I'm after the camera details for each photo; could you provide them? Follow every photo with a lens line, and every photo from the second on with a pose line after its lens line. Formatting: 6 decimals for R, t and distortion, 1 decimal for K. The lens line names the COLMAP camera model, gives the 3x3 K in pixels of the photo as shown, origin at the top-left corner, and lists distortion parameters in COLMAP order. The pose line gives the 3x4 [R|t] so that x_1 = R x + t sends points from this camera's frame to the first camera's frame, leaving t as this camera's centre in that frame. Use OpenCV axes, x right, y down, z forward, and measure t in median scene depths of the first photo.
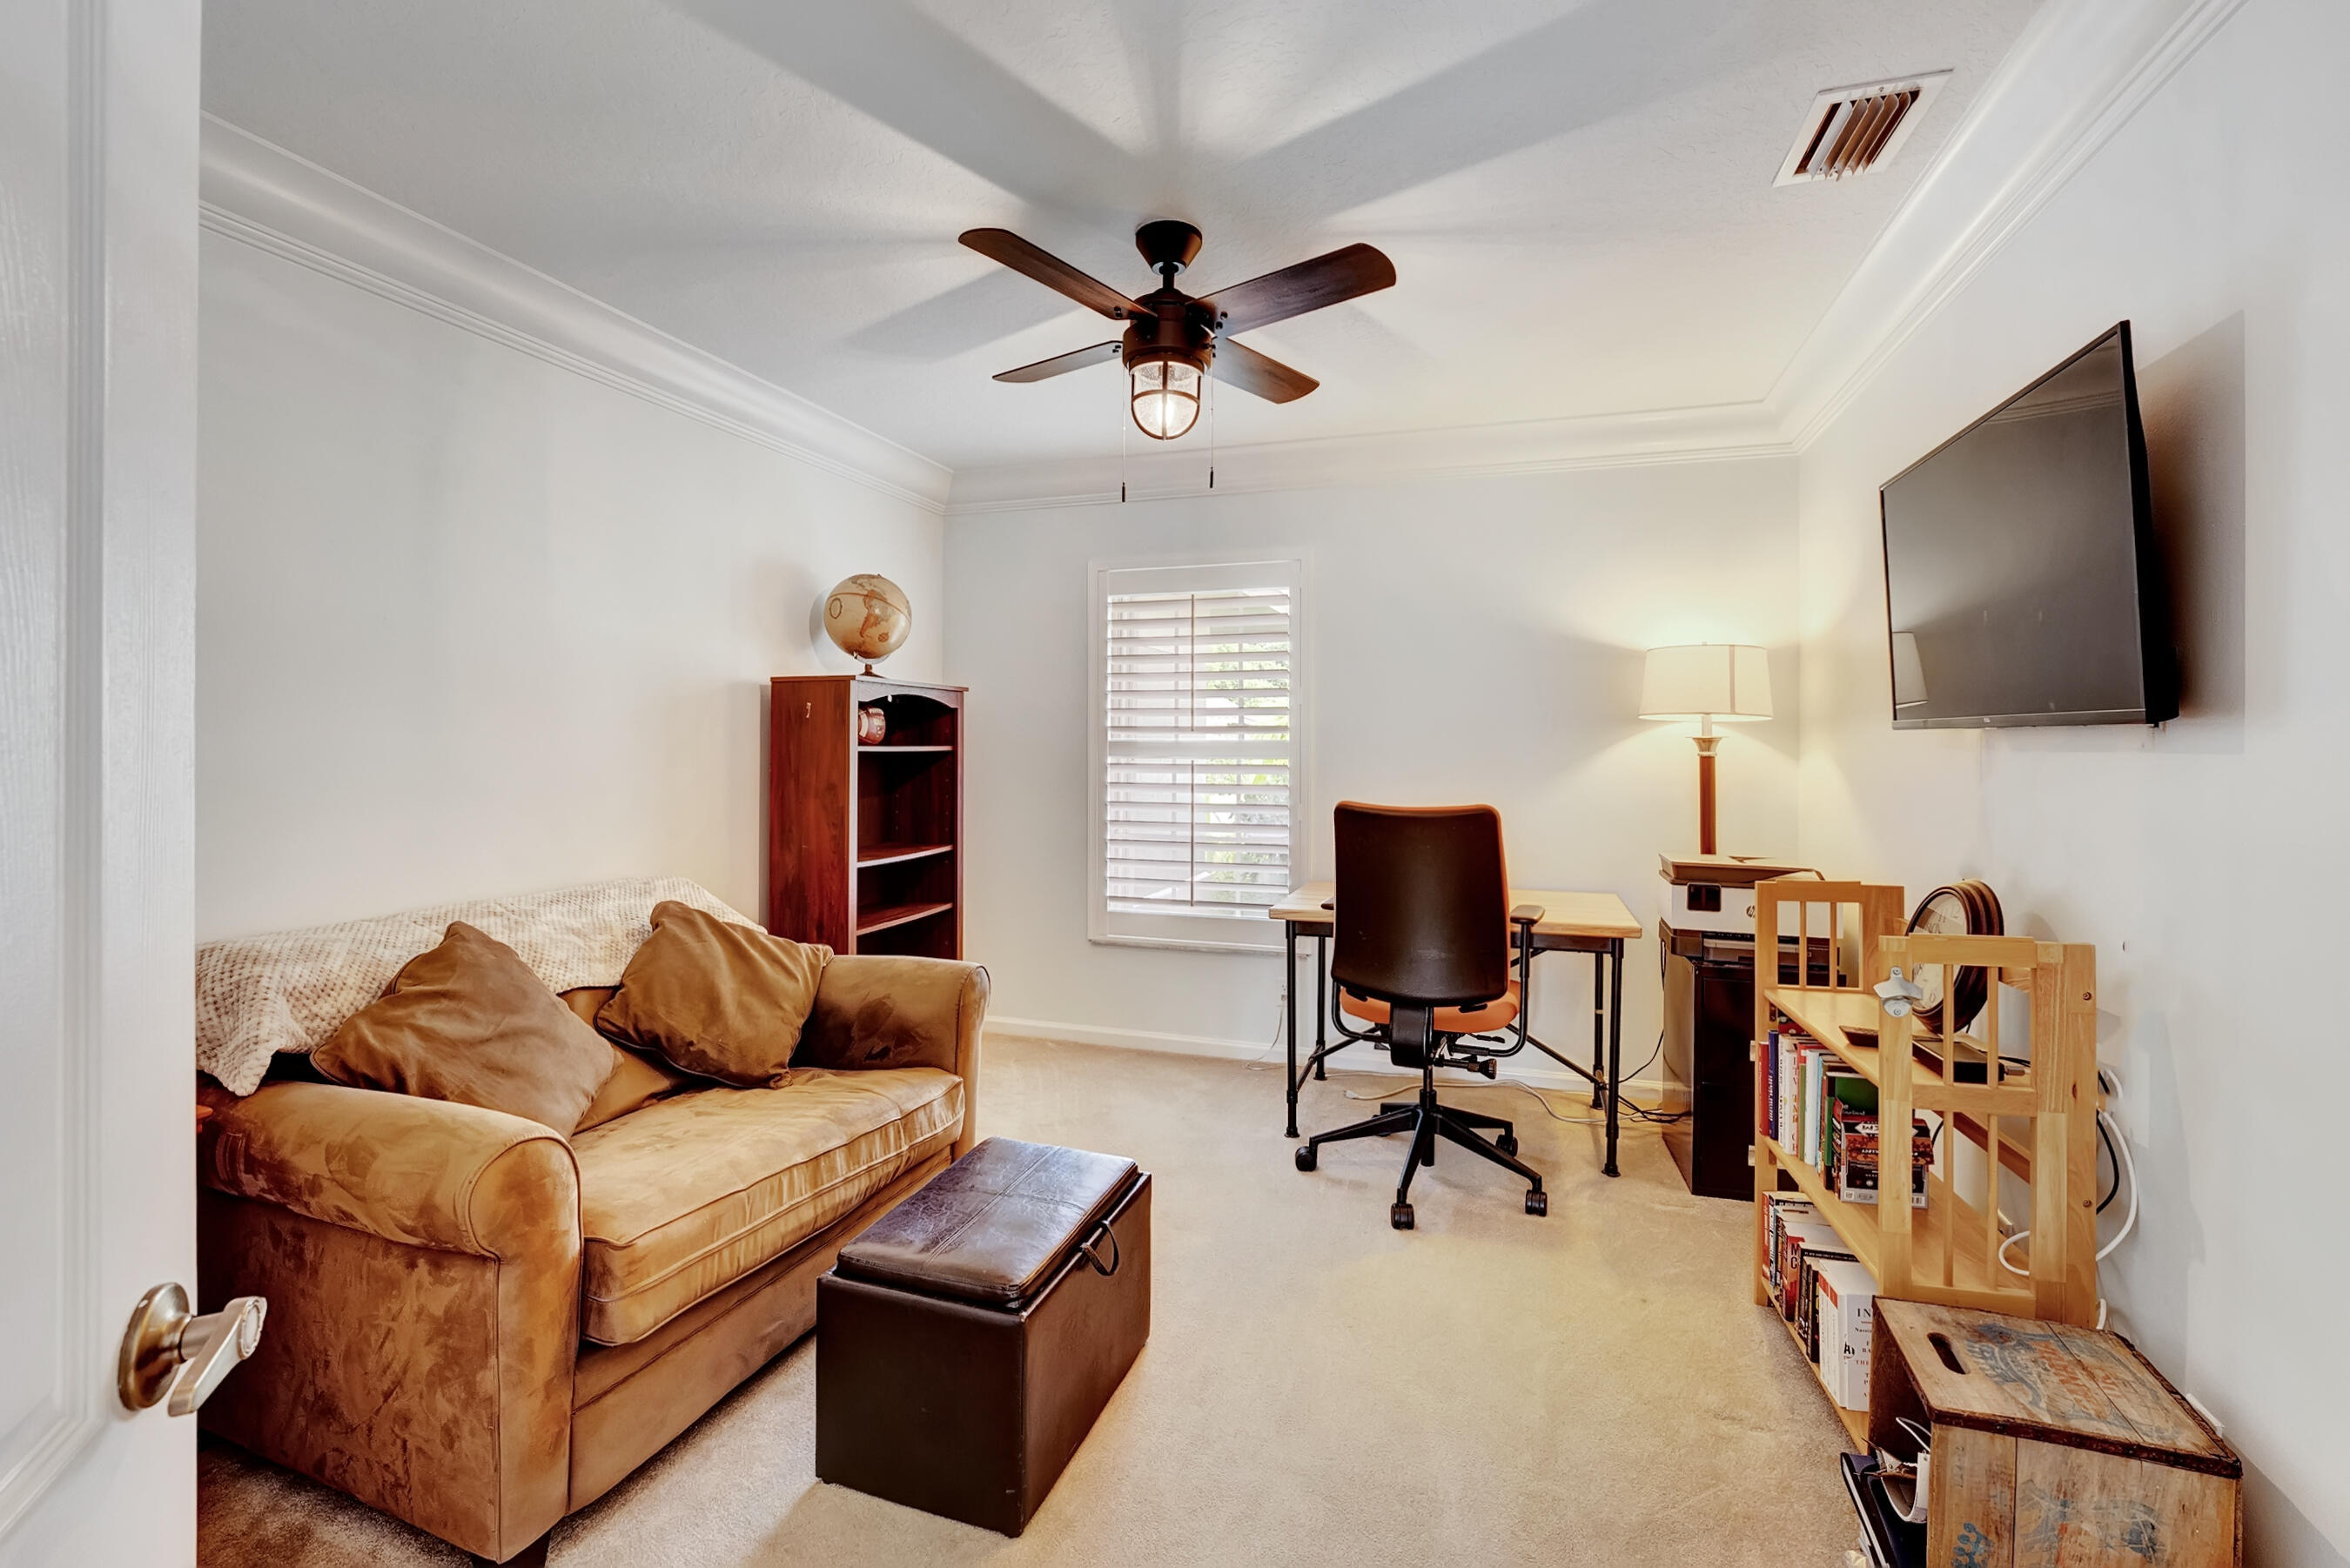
lens RADIAL K [[1002.0, 0, 1164.9], [0, 1002.0, 760.3], [0, 0, 1]] dist [-0.015934, 0.000009]
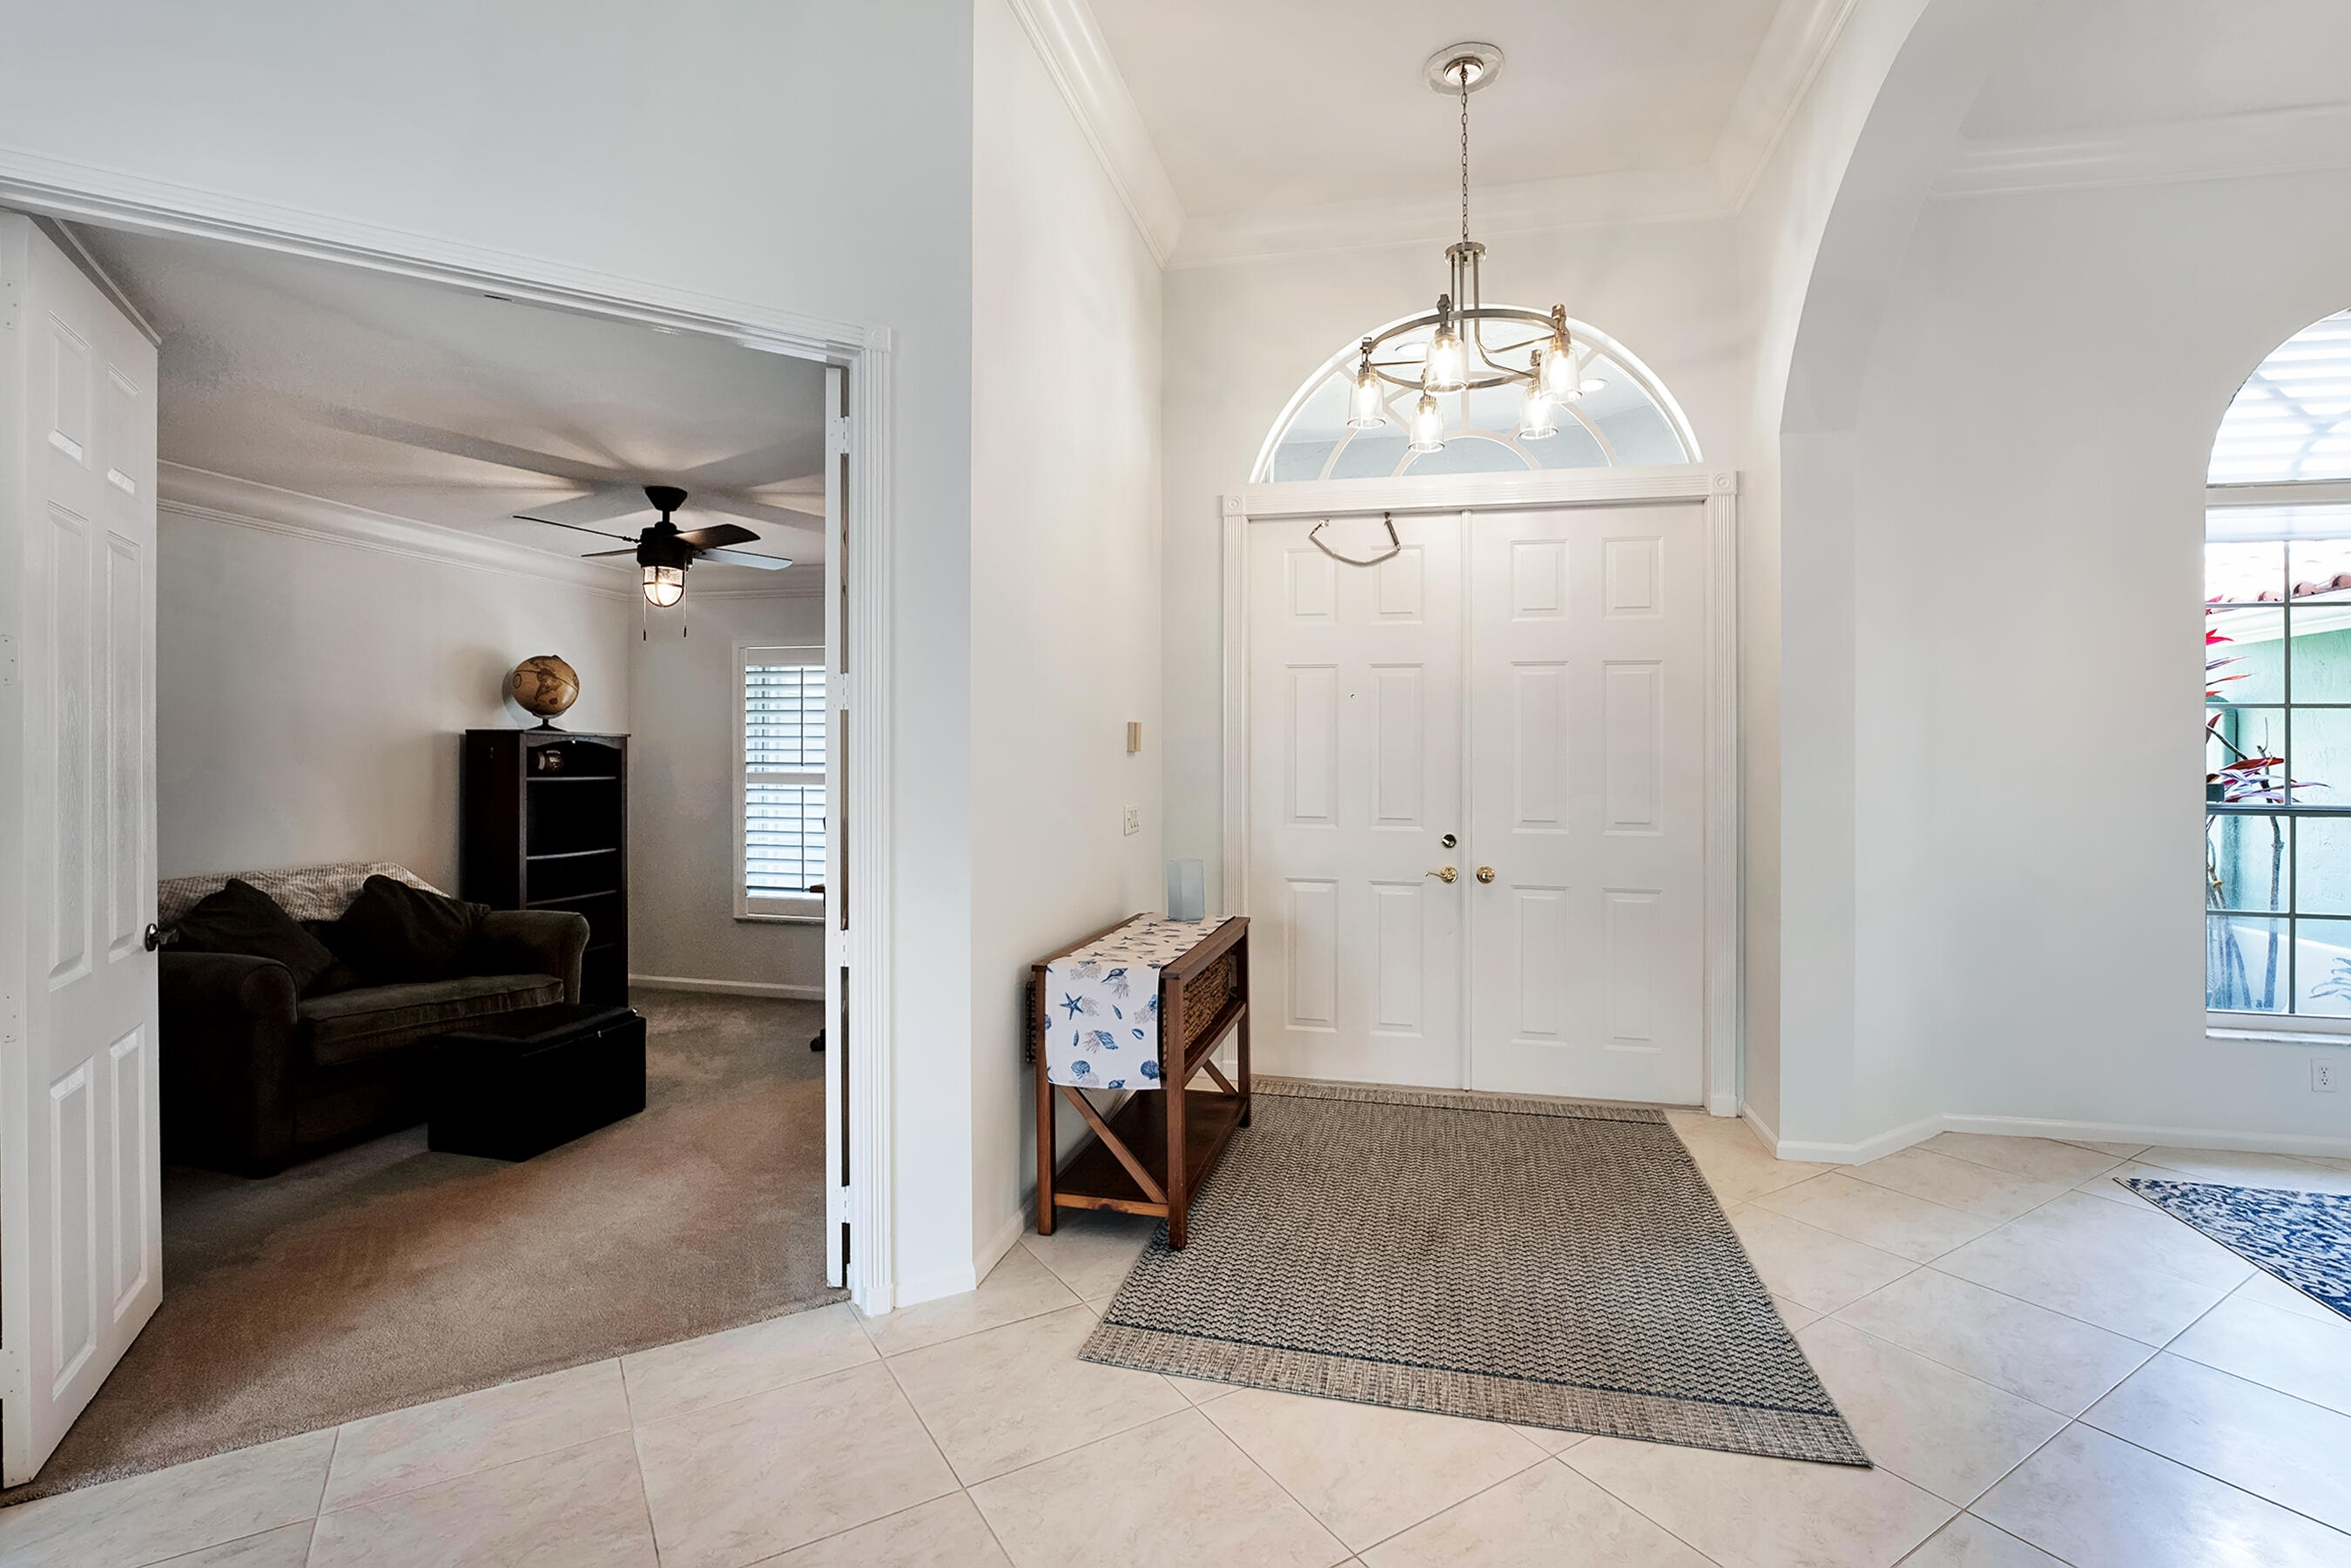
lens RADIAL K [[1103.4, 0, 1175.5], [0, 1103.4, 784.0], [0, 0, 1]] dist [-0.000895, 0.000021]
pose [[0.995450, -0.000008, 0.095288, 0.461754], [0.000211, 0.999998, -0.002119, -0.000329], [-0.095288, 0.002130, 0.995448, -0.669780]]
